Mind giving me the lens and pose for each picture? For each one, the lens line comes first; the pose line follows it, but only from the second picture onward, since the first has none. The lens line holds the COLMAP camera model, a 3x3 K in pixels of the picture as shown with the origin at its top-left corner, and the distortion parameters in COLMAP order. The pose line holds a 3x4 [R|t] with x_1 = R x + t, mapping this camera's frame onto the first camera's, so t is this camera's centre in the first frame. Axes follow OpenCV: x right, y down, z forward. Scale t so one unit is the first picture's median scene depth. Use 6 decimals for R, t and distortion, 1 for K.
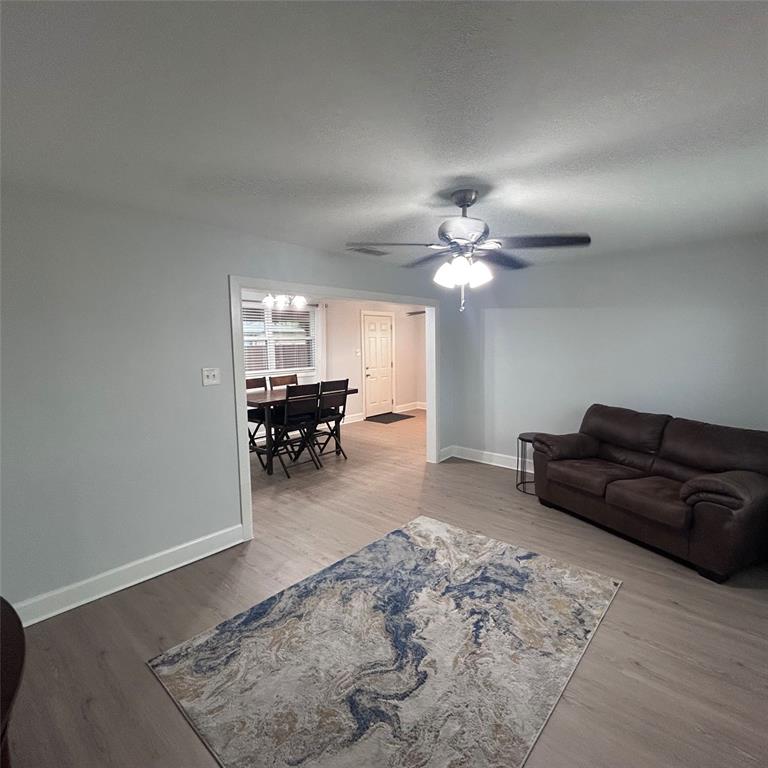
lens RADIAL K [[415.1, 0, 384.0], [0, 415.1, 382.2], [0, 0, 1]] dist [-0.003594, 0.006915]
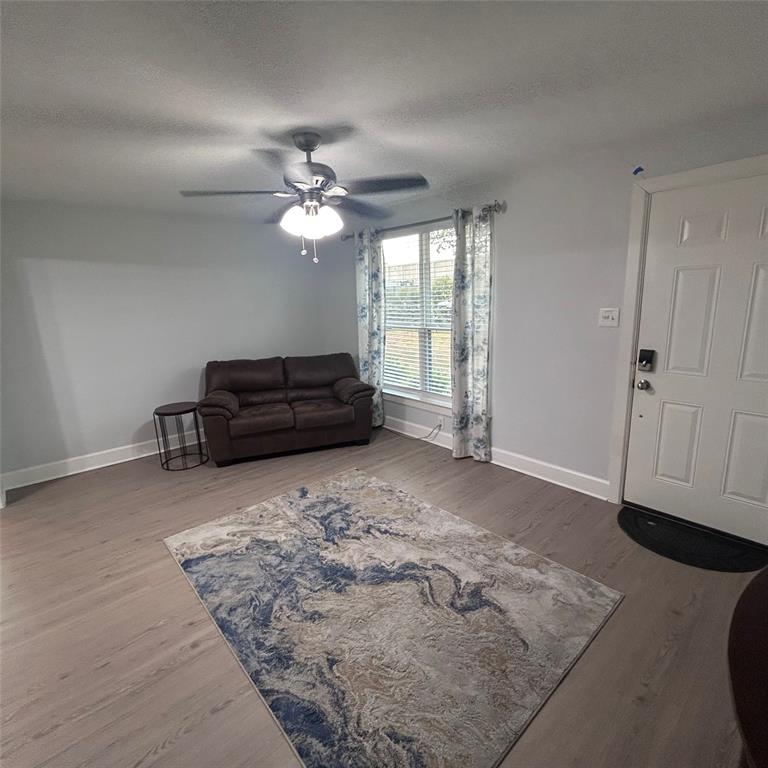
lens RADIAL K [[415.1, 0, 383.3], [0, 415.1, 384.6], [0, 0, 1]] dist [-0.003594, 0.006915]
pose [[0.132414, -0.208242, 0.969073, -0.740807], [0.134115, 0.972455, 0.190643, -0.052109], [-0.982079, 0.104723, 0.156695, 0.668278]]
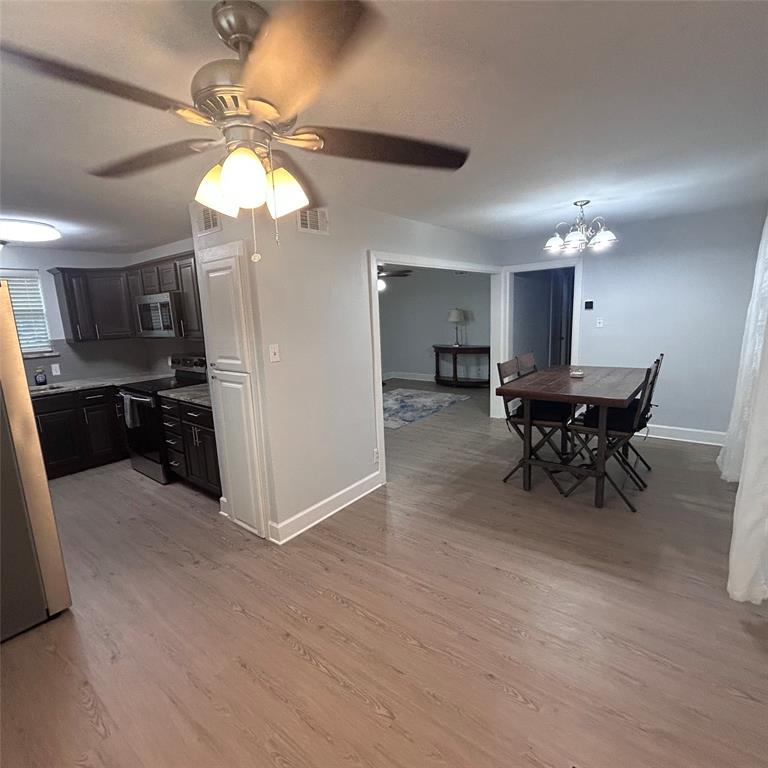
lens RADIAL K [[415.1, 0, 383.8], [0, 415.1, 385.4], [0, 0, 1]] dist [-0.003594, 0.006915]
pose [[-0.997211, 0.060375, -0.043873, 0.267475], [0.045920, 0.959765, 0.277024, -0.346407], [0.058833, 0.274237, -0.959861, 3.404706]]
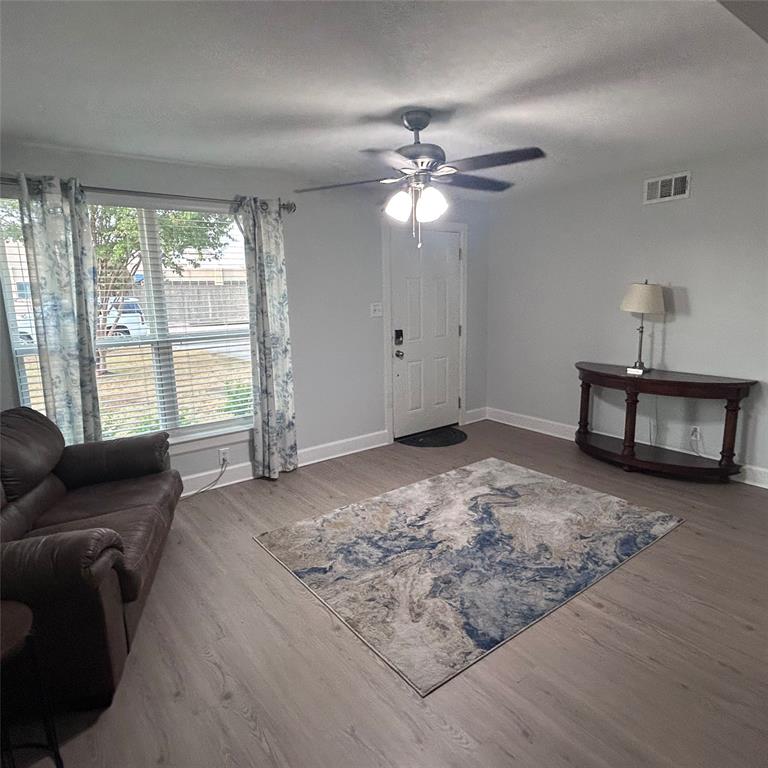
lens RADIAL K [[503.2, 0, 382.0], [0, 503.2, 383.3], [0, 0, 1]] dist [0.015787, -0.002196]
pose [[-0.981502, -0.005313, 0.191376, 0.052014], [0.048812, 0.959634, 0.276982, -0.184129], [-0.185123, 0.281200, -0.941624, 2.005213]]
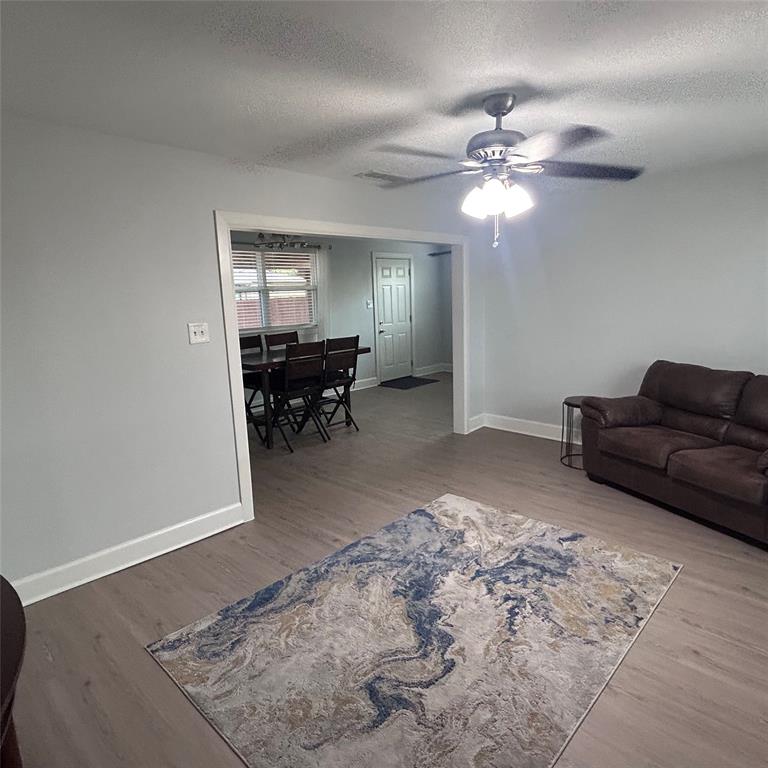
lens RADIAL K [[501.1, 0, 383.5], [0, 501.1, 382.9], [0, 0, 1]] dist [0.010213, -0.004481]
pose [[0.999264, -0.011666, -0.036532, -0.001932], [0.014659, 0.996460, 0.082781, 0.010254], [0.035437, -0.083256, 0.995898, -0.023554]]
